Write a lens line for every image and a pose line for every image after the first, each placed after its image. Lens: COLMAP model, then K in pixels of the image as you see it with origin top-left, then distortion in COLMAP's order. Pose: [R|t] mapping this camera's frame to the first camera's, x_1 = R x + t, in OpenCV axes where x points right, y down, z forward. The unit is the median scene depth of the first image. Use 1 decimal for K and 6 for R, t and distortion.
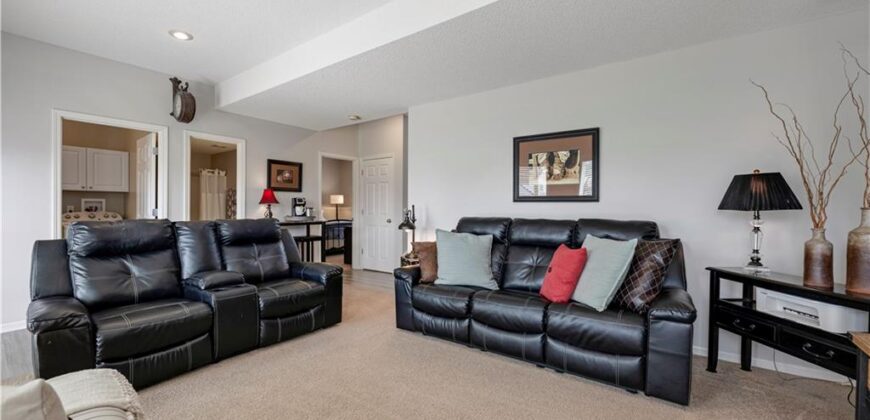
lens RADIAL K [[348.2, 0, 430.9], [0, 348.2, 211.4], [0, 0, 1]] dist [-0.002459, 0.000706]
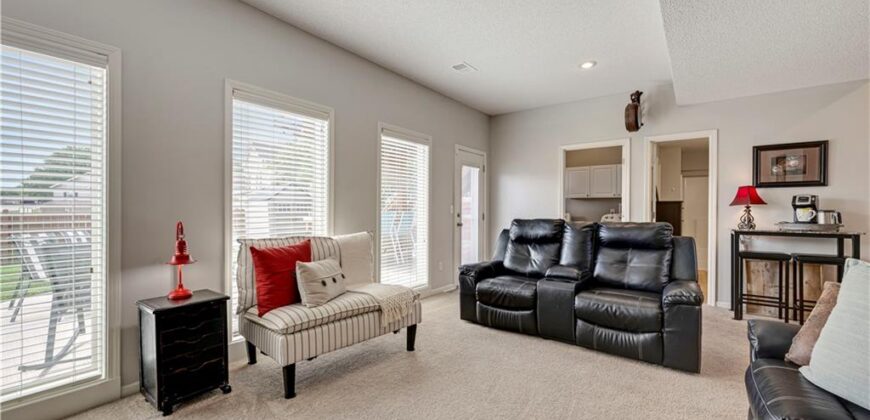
lens RADIAL K [[348.2, 0, 428.9], [0, 348.2, 207.4], [0, 0, 1]] dist [-0.002459, 0.000706]
pose [[-0.015971, -0.008766, -0.999834, 0.346922], [-0.009857, 0.999914, -0.008609, -0.004030], [0.999824, 0.009718, -0.016056, 0.353377]]
